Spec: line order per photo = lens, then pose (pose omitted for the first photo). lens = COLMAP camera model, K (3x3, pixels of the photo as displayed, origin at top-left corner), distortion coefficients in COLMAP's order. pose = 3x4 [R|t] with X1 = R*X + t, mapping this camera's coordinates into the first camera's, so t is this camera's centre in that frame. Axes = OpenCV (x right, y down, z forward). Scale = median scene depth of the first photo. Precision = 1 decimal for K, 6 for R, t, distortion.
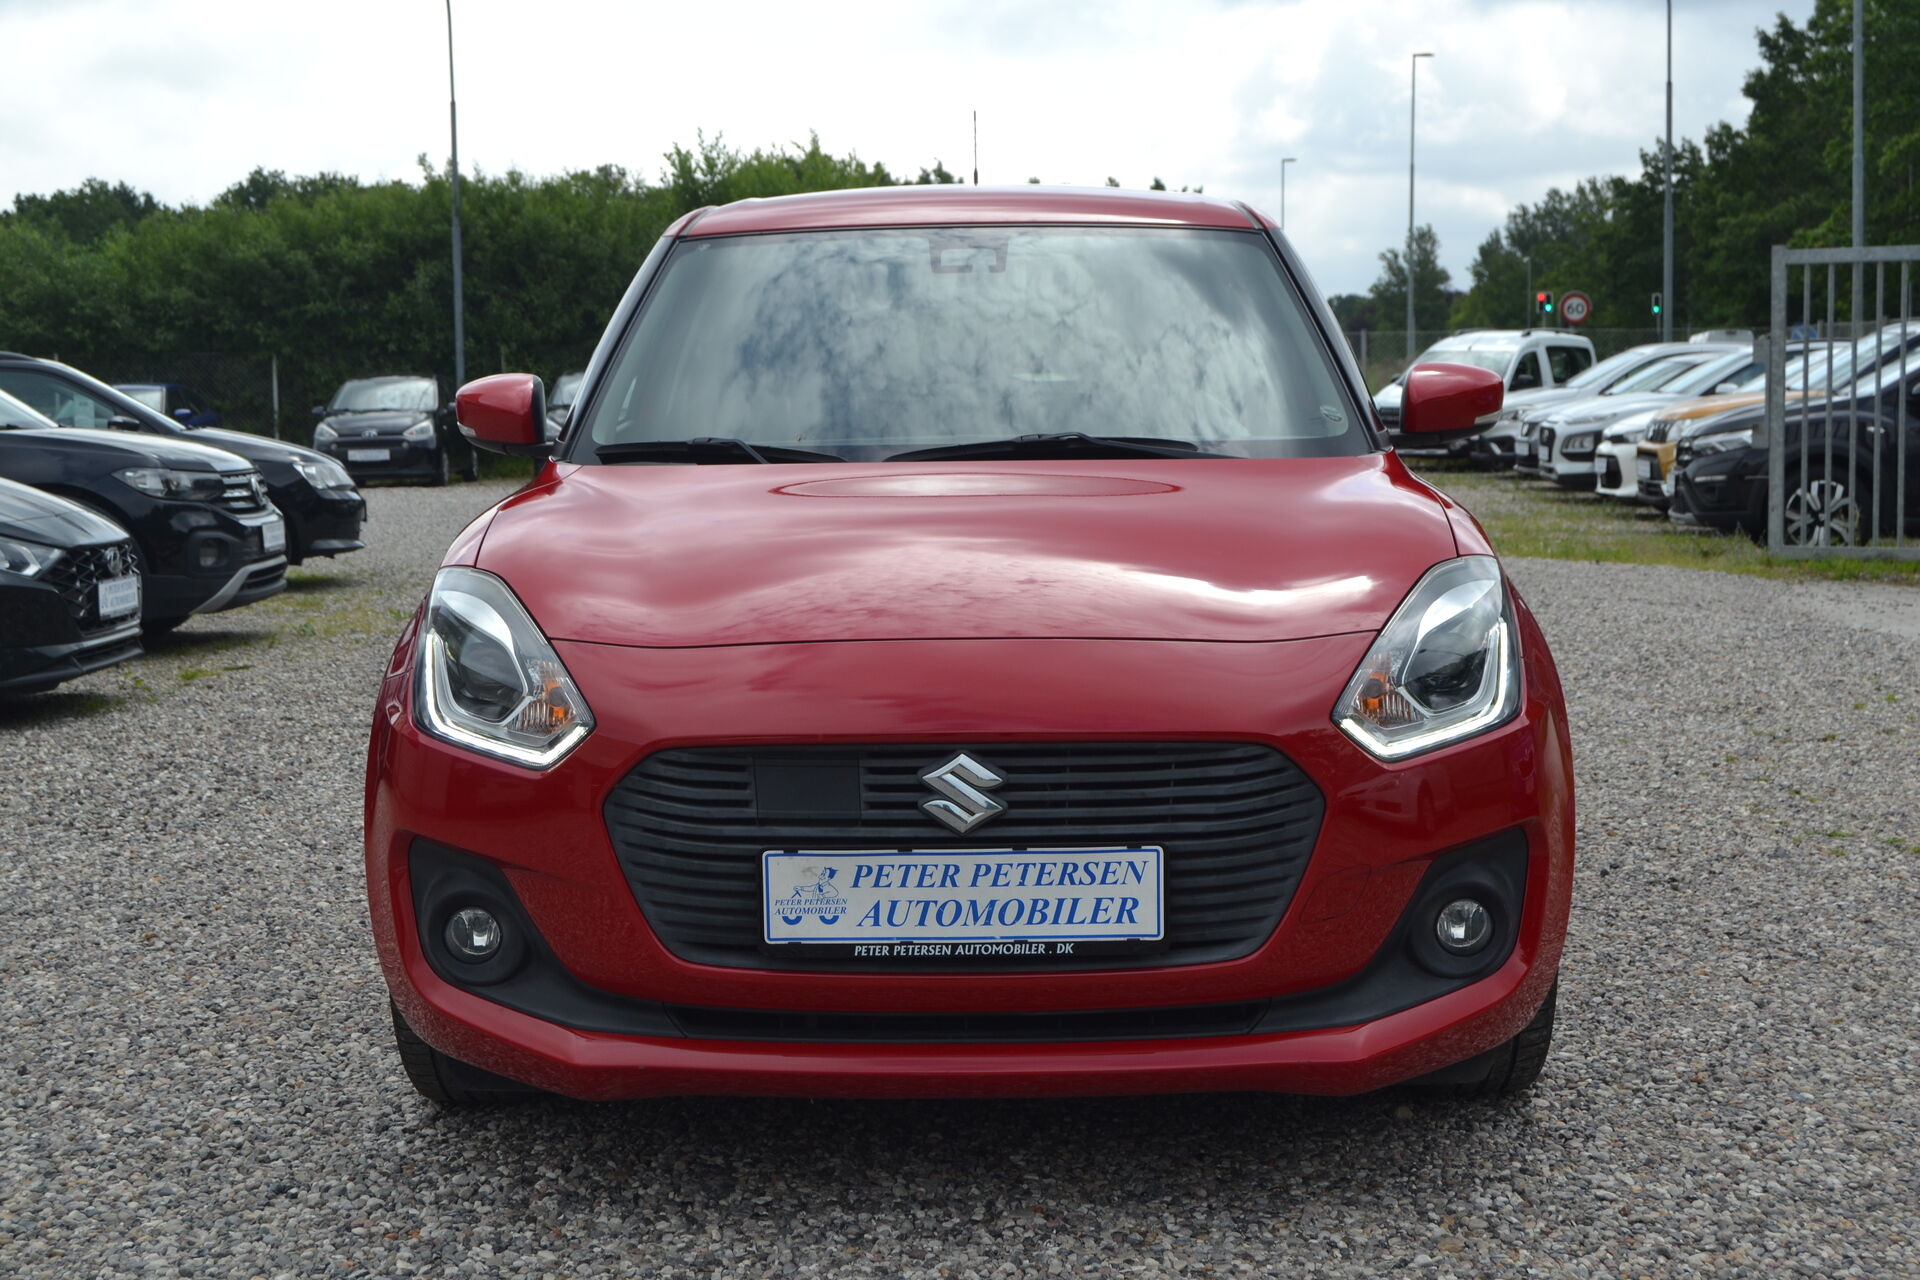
lens RADIAL K [[2535.3, 0, 969.1], [0, 2535.3, 623.5], [0, 0, 1]] dist [-0.059982, 0.000000]
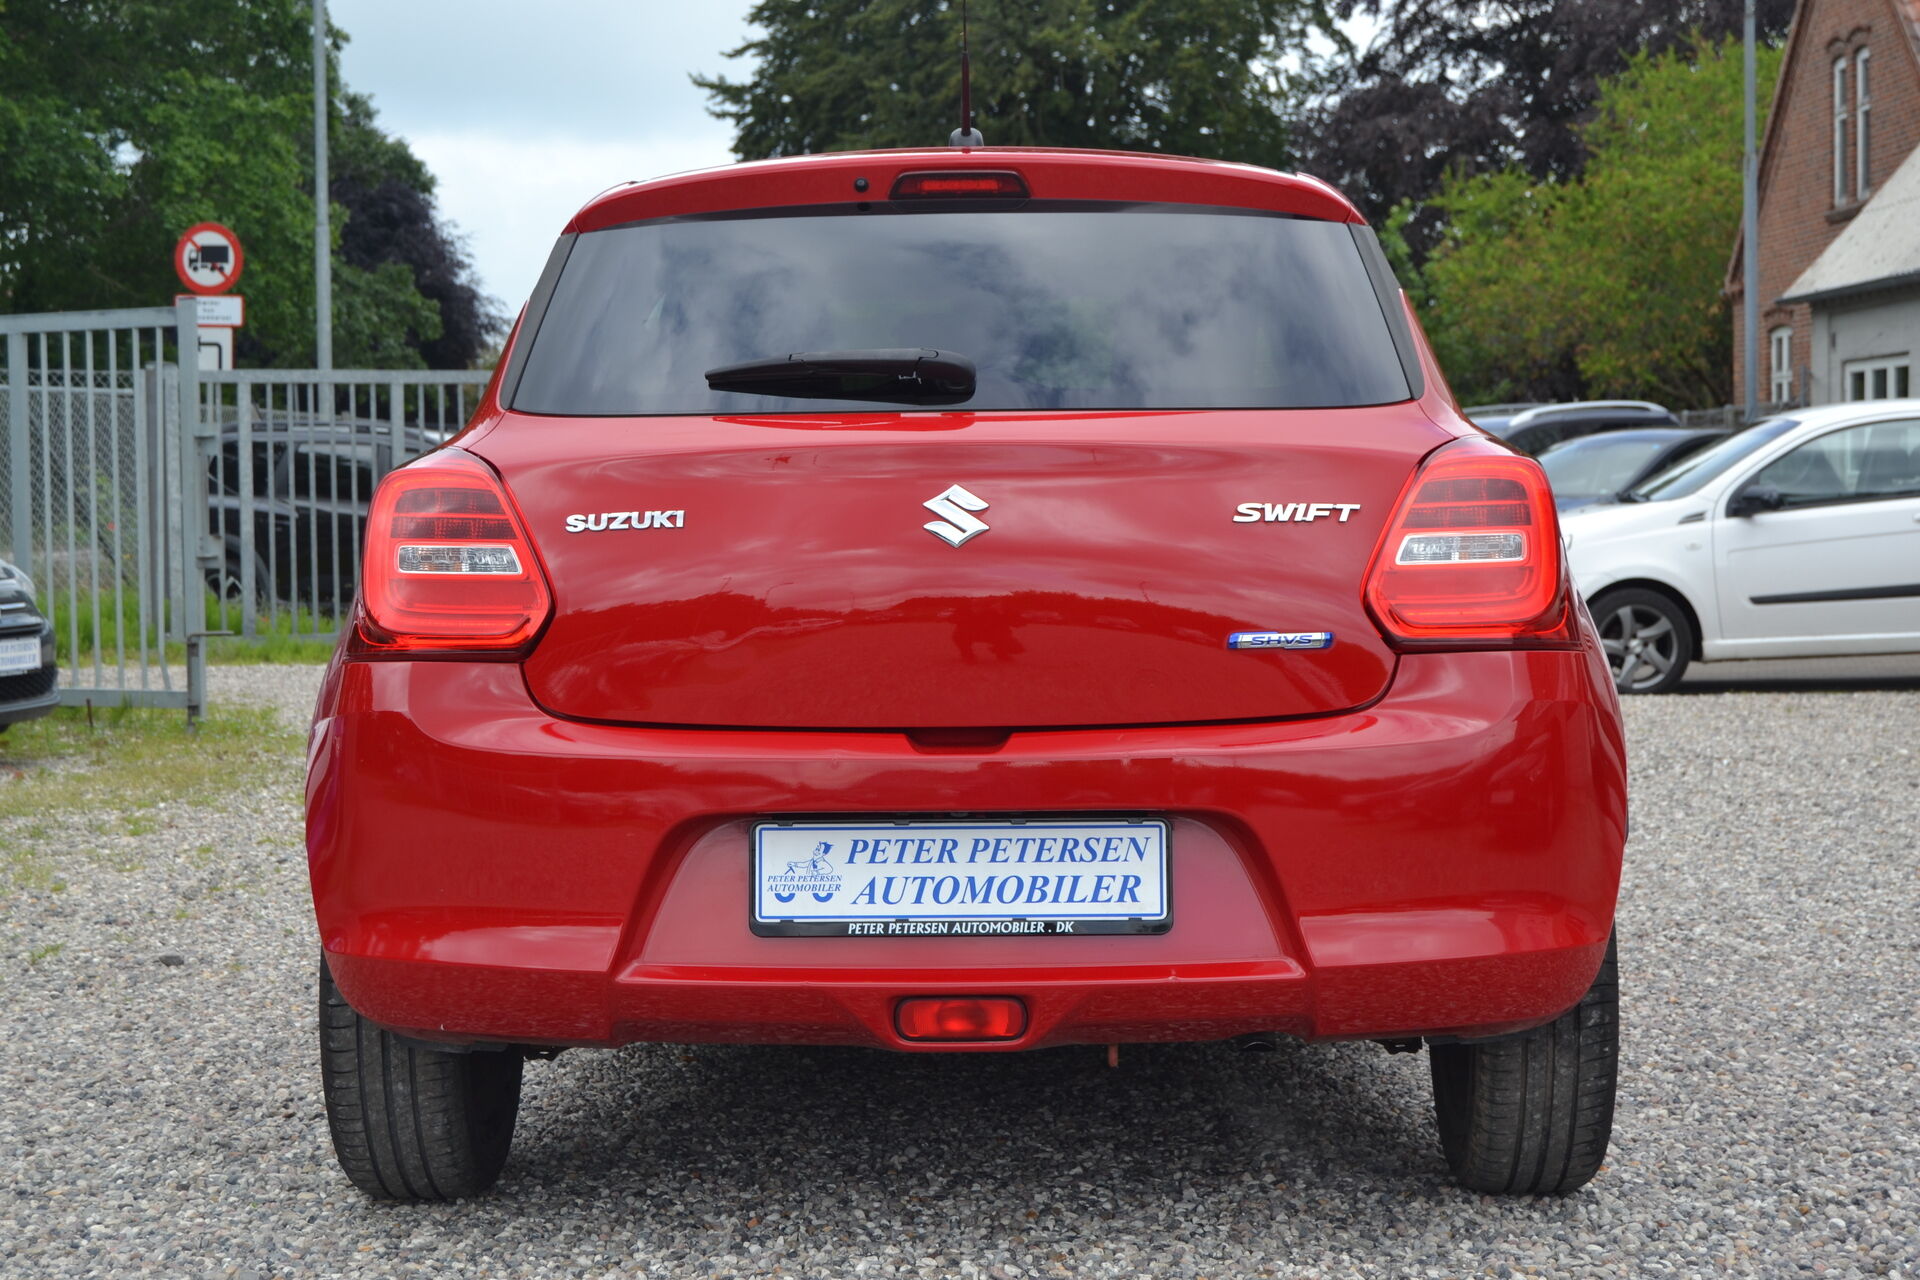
lens RADIAL K [[3233.7, 0, 969.5], [0, 3233.7, 654.2], [0, 0, 1]] dist [-0.029713, 0.000000]
pose [[0.999904, 0.008042, -0.011312, 0.014388], [-0.010266, 0.977050, -0.212760, 0.290137], [0.009341, 0.212856, 0.977039, -0.234253]]
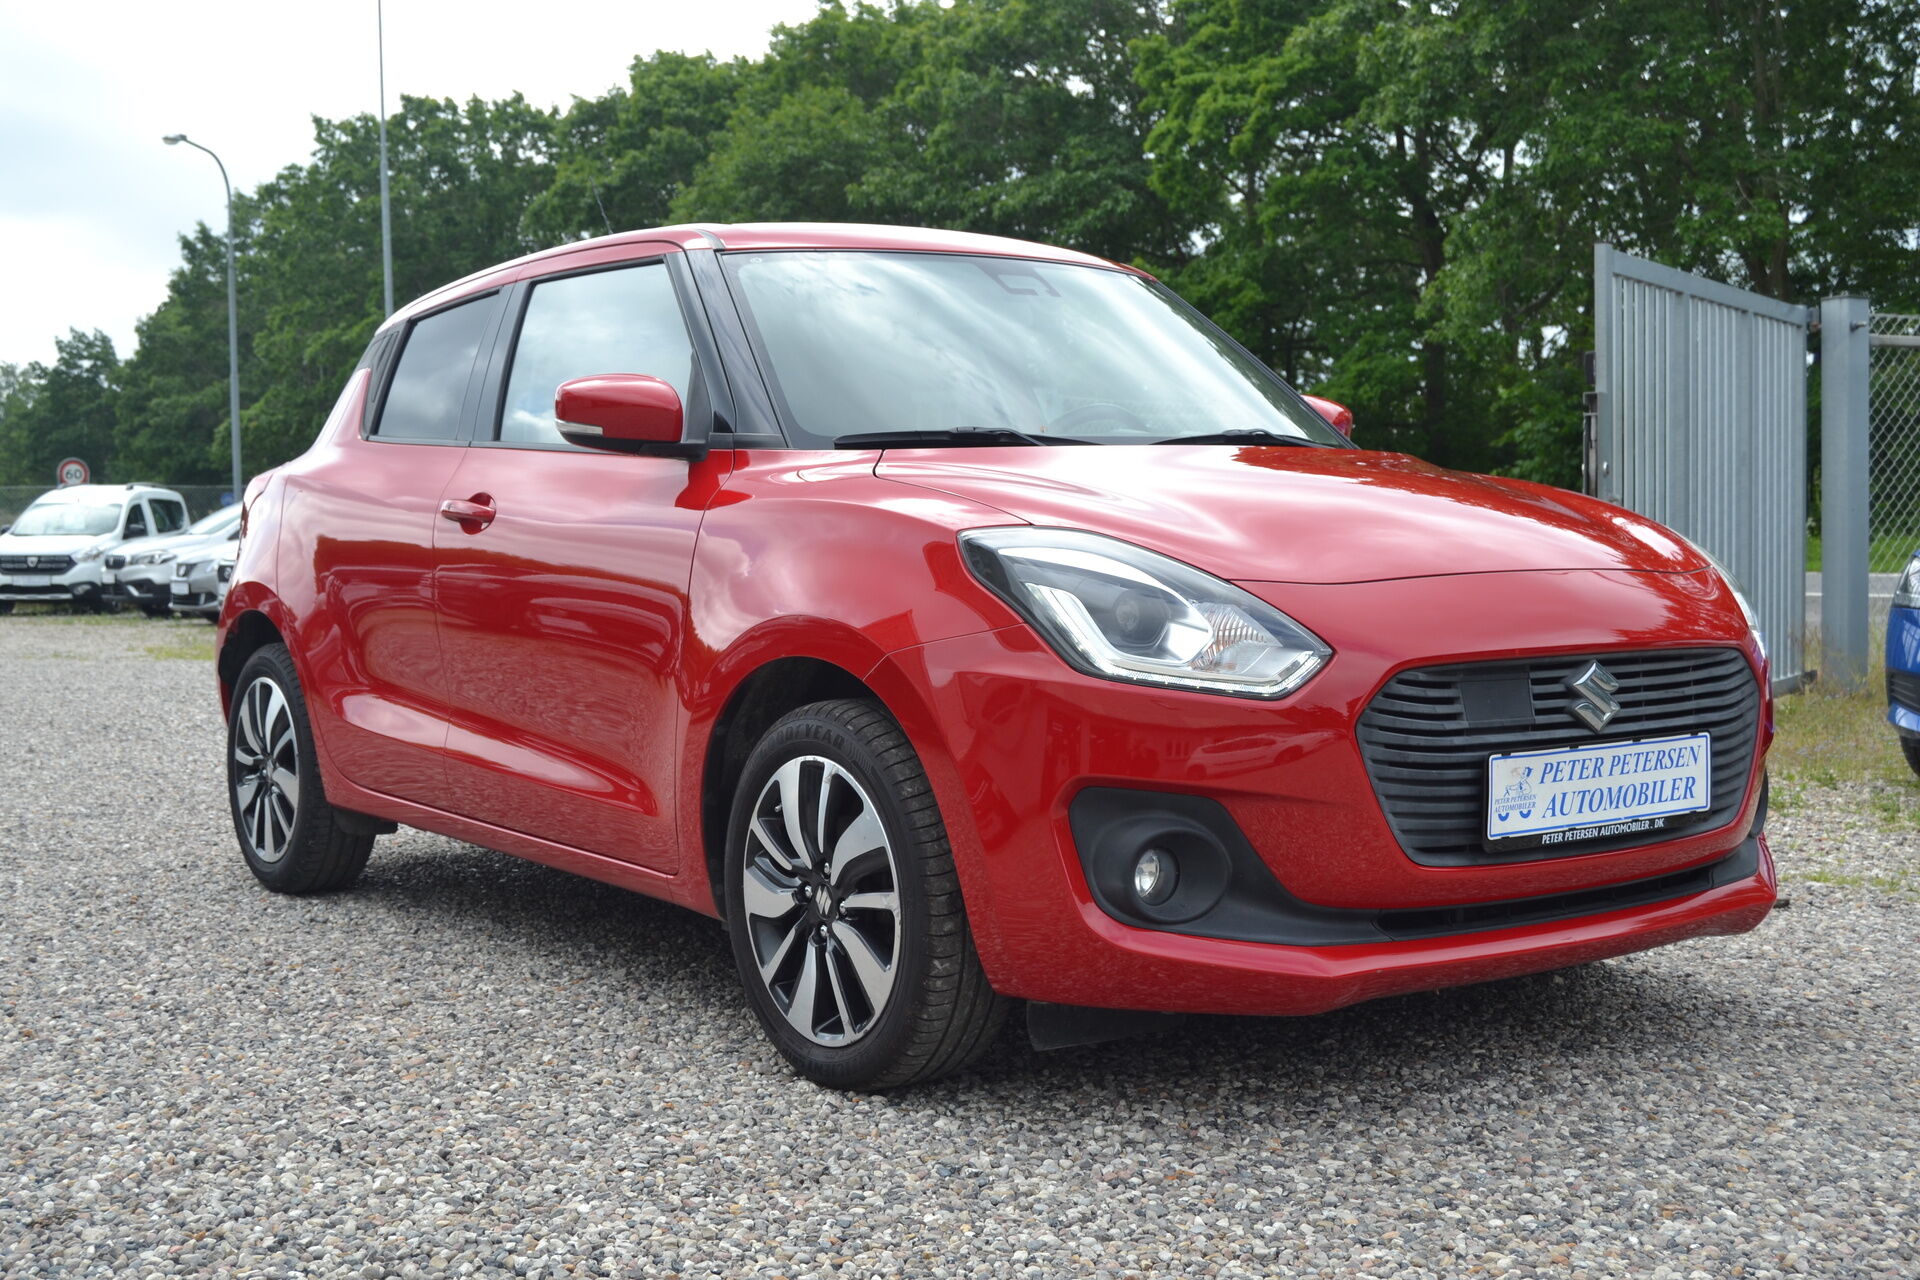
lens RADIAL K [[2264.6, 0, 947.2], [0, 2264.6, 650.4], [0, 0, 1]] dist [-0.093569, 0.000000]
pose [[0.809839, -0.028258, 0.585971, -0.850450], [0.056838, 0.997920, -0.030428, 0.060196], [-0.583892, 0.057948, 0.809760, 0.335589]]
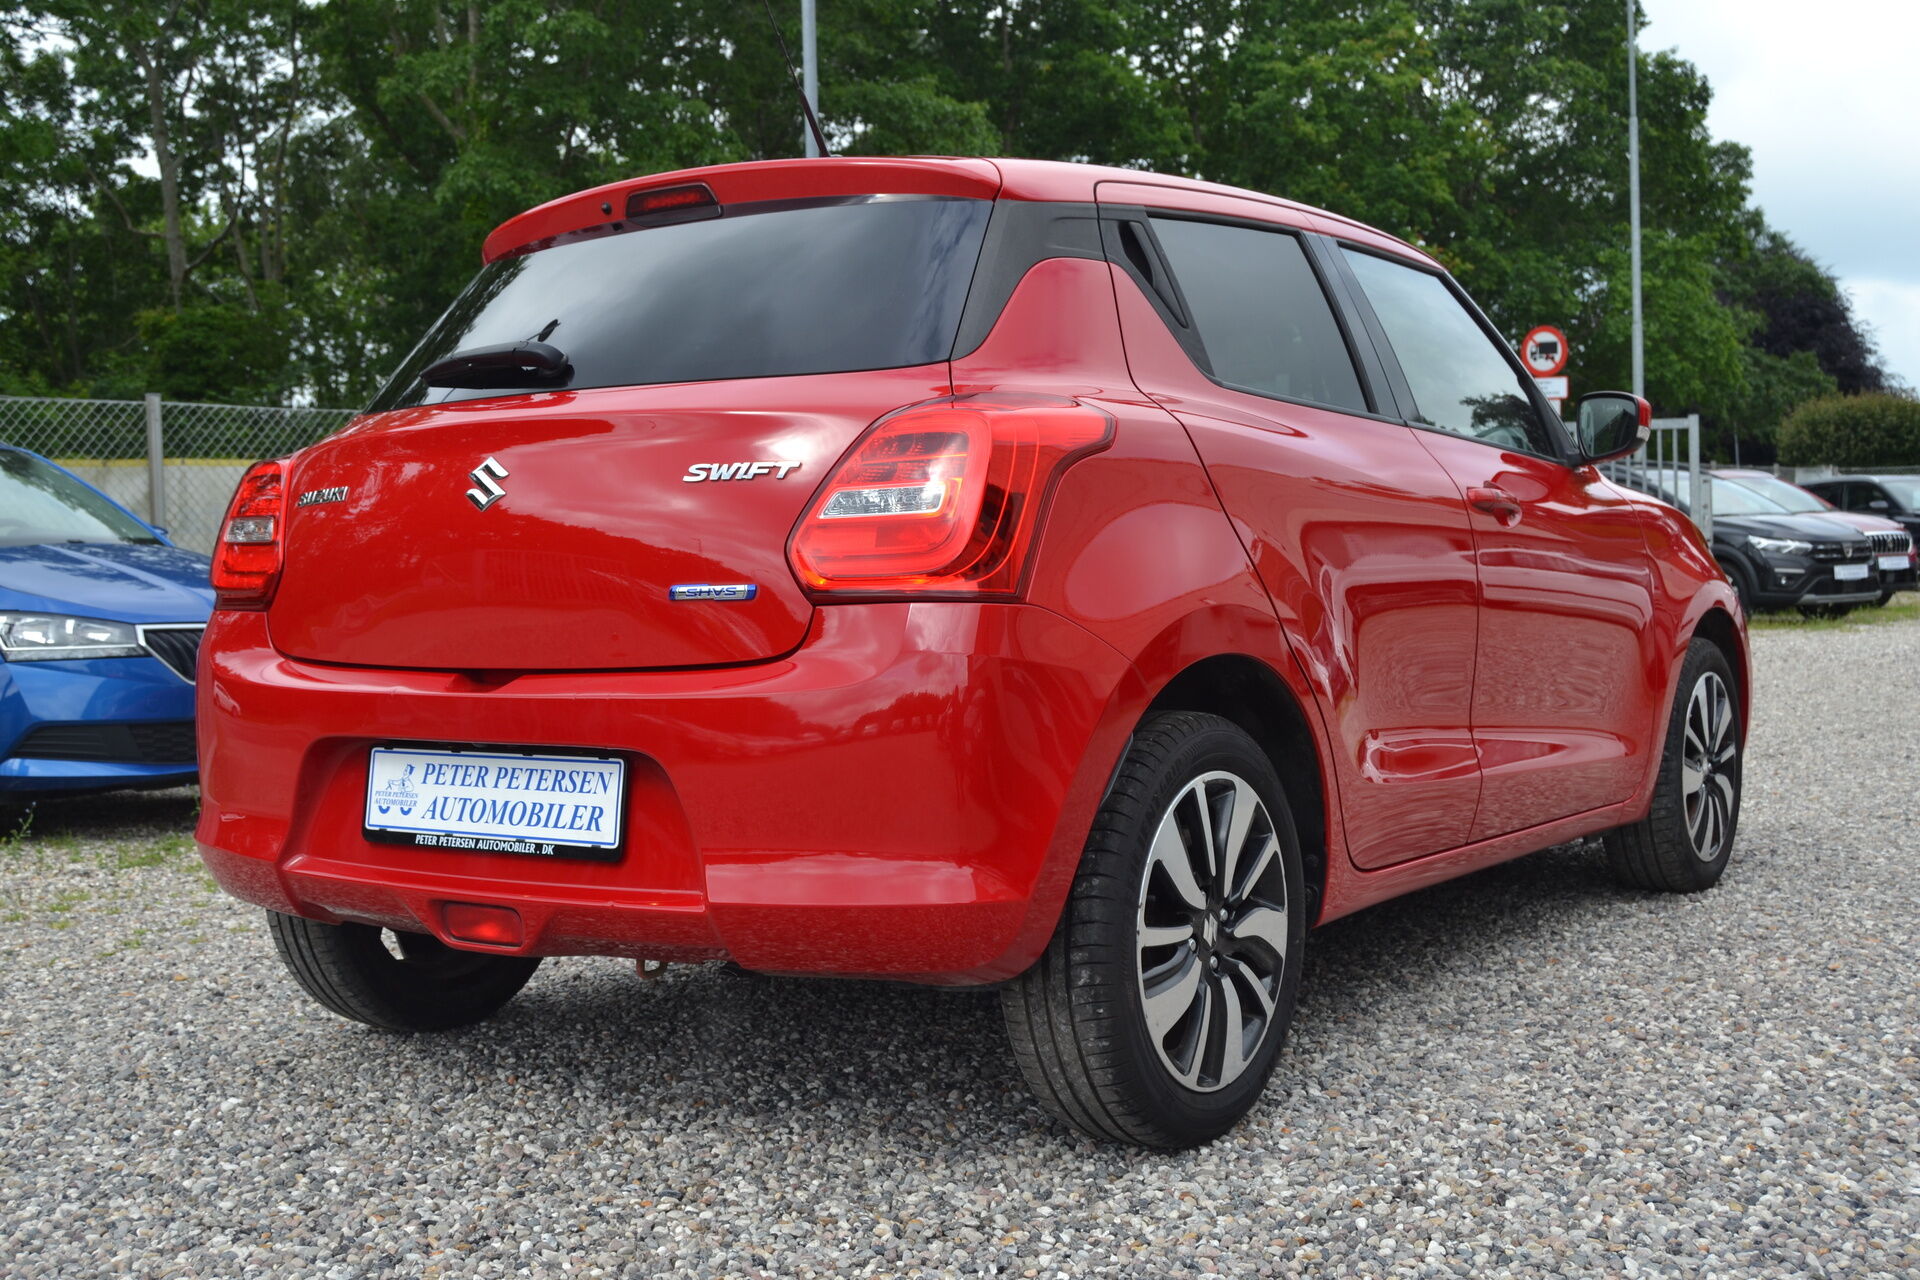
lens RADIAL K [[2213.8, 0, 958.3], [0, 2213.8, 635.3], [0, 0, 1]] dist [-0.066641, 0.000000]
pose [[0.830057, 0.016907, -0.557422, 0.707240], [-0.134108, 0.976261, -0.170089, 0.175629], [0.541314, 0.215938, 0.812619, 0.308871]]
